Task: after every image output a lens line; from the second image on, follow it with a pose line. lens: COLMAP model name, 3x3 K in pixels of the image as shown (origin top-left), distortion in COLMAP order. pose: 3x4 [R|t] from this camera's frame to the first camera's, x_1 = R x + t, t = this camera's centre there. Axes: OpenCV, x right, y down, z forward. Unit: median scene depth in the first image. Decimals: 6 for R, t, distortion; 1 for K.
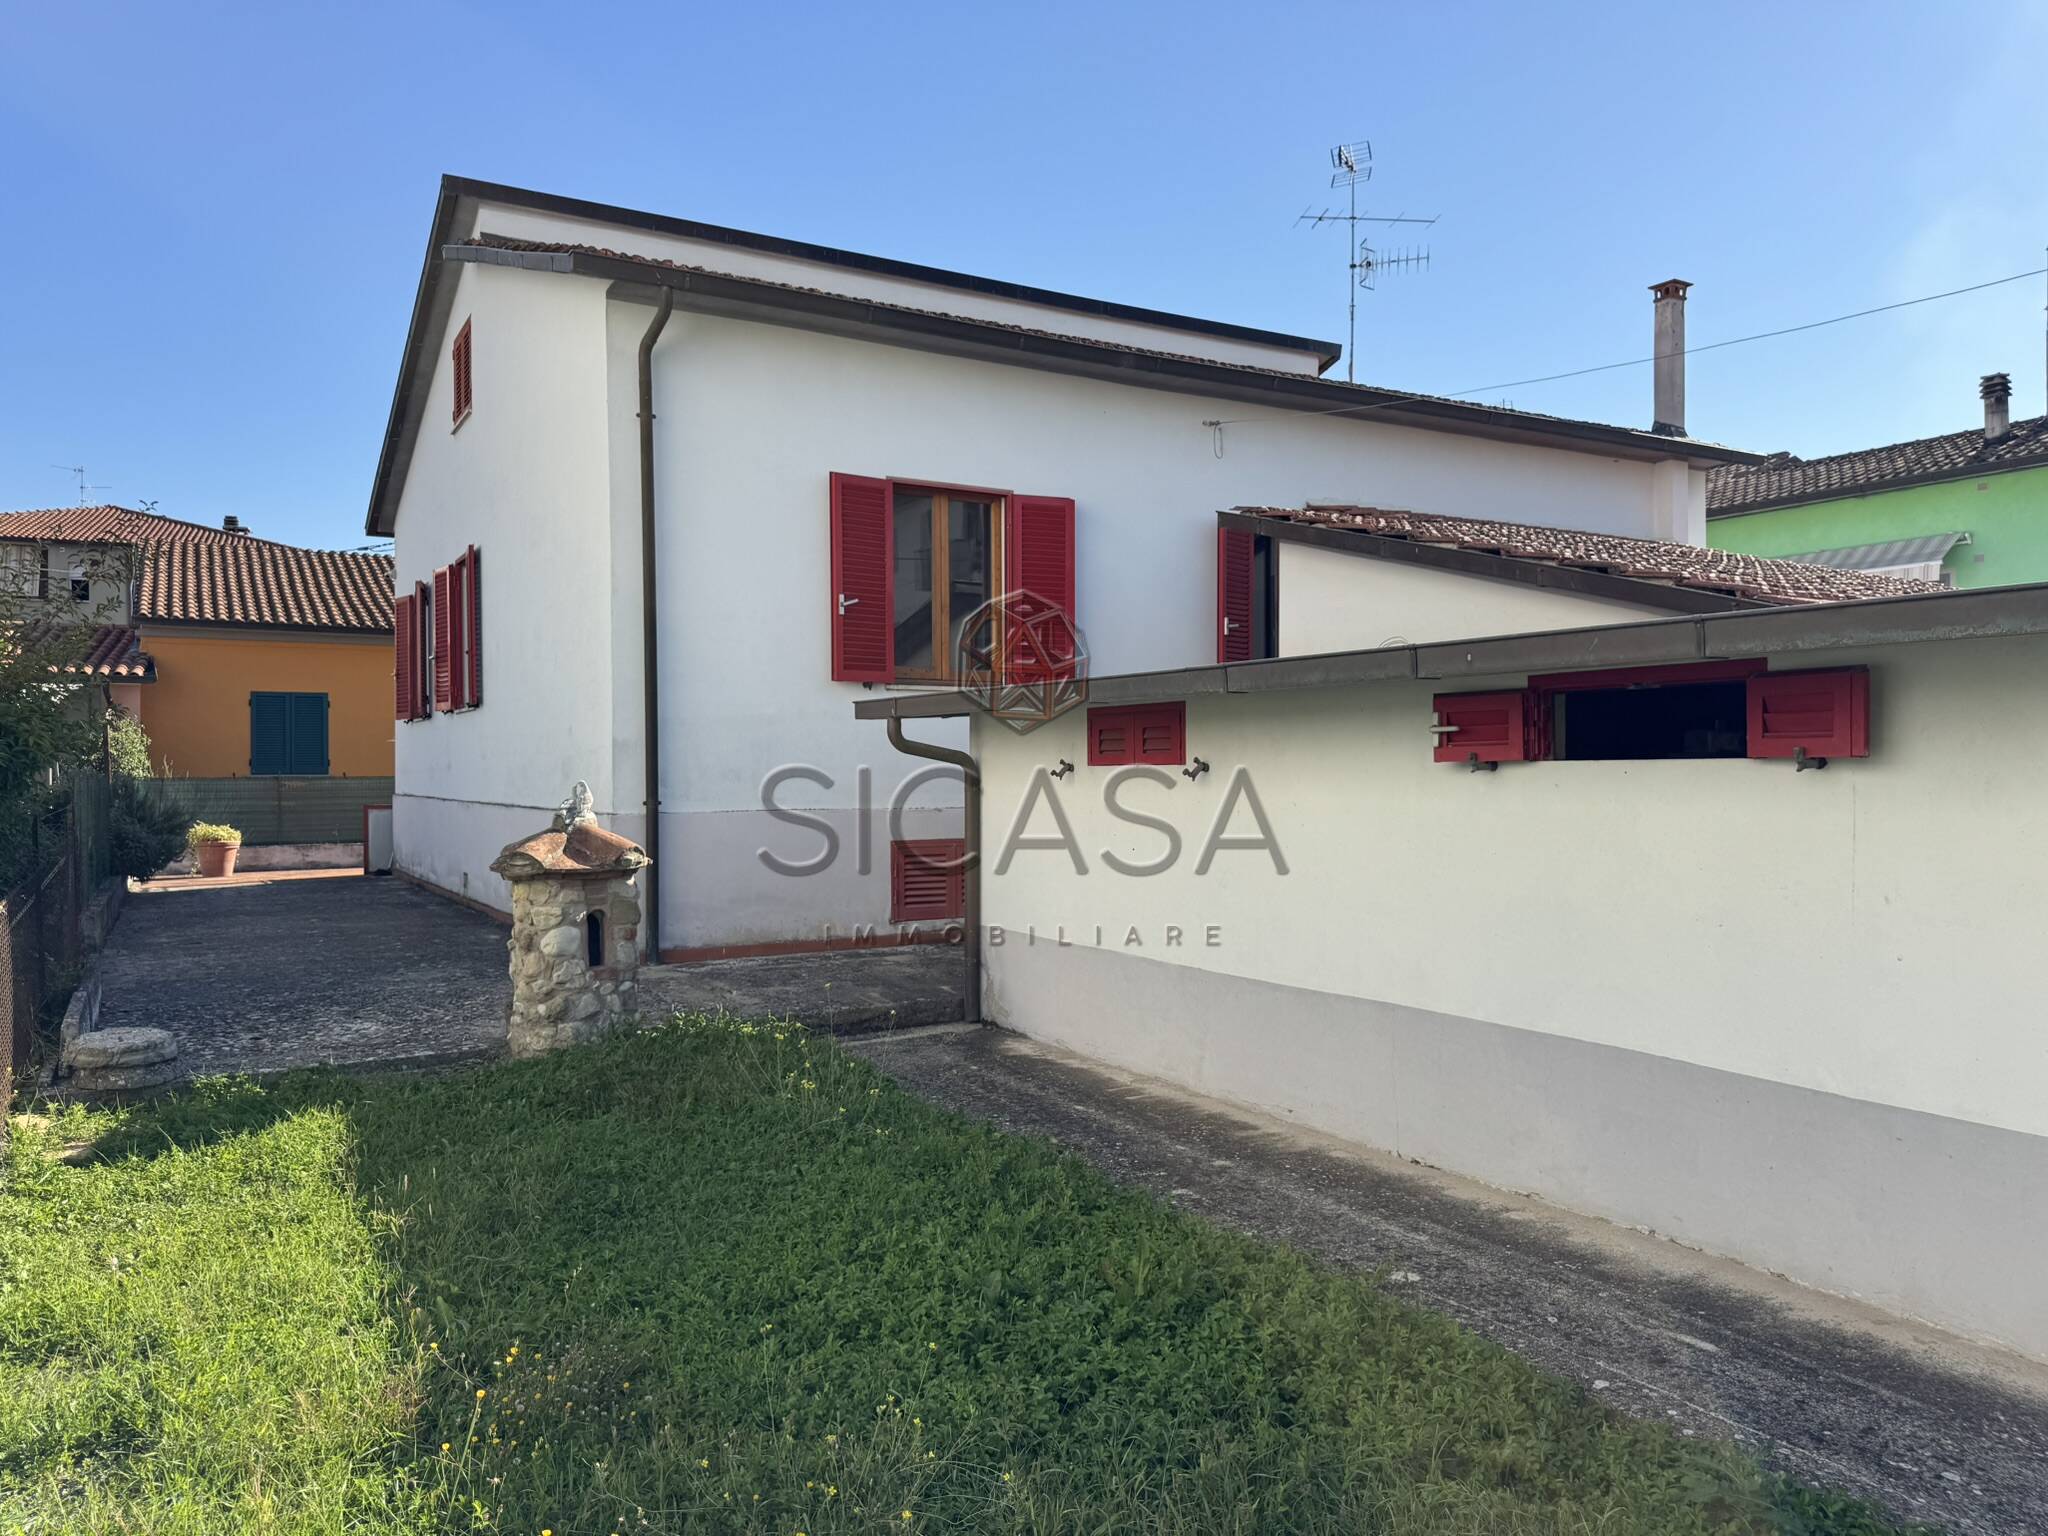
lens RADIAL K [[1436.5, 0, 1025.2], [0, 1436.5, 772.5], [0, 0, 1]] dist [0.052415, -0.021526]
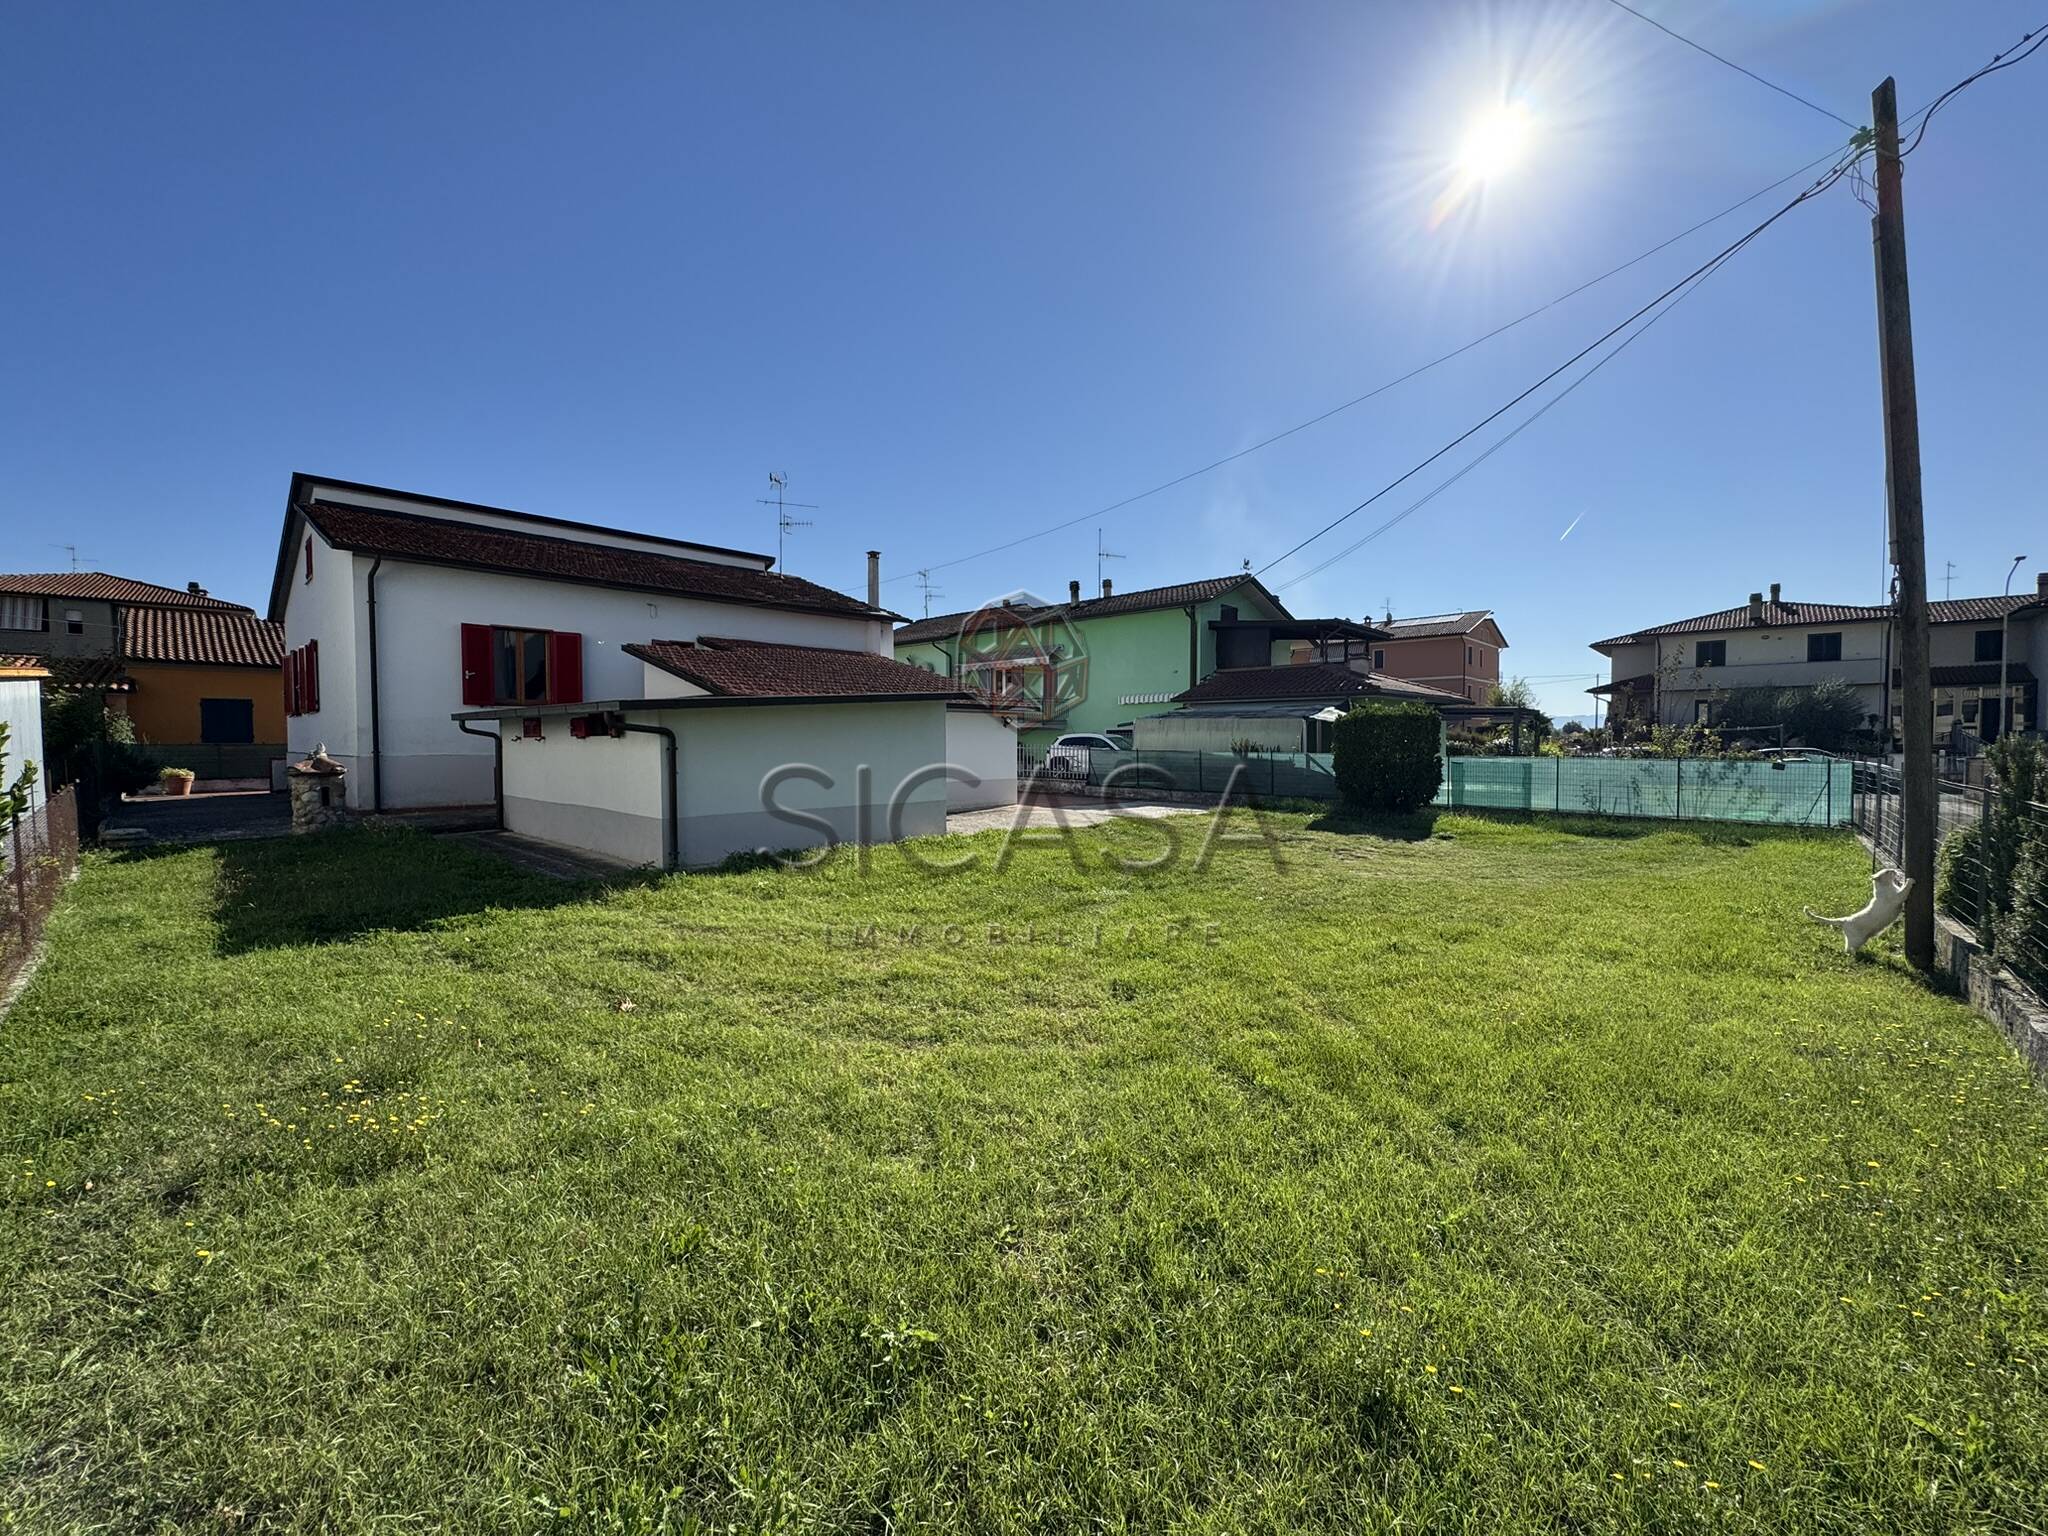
lens RADIAL K [[828.4, 0, 1032.7], [0, 828.4, 767.3], [0, 0, 1]] dist [0.004703, 0.002153]
pose [[0.960747, -0.008878, 0.277283, 0.243034], [0.001005, 0.999593, 0.028523, 0.003661], [-0.277423, -0.027125, 0.960365, -0.404359]]
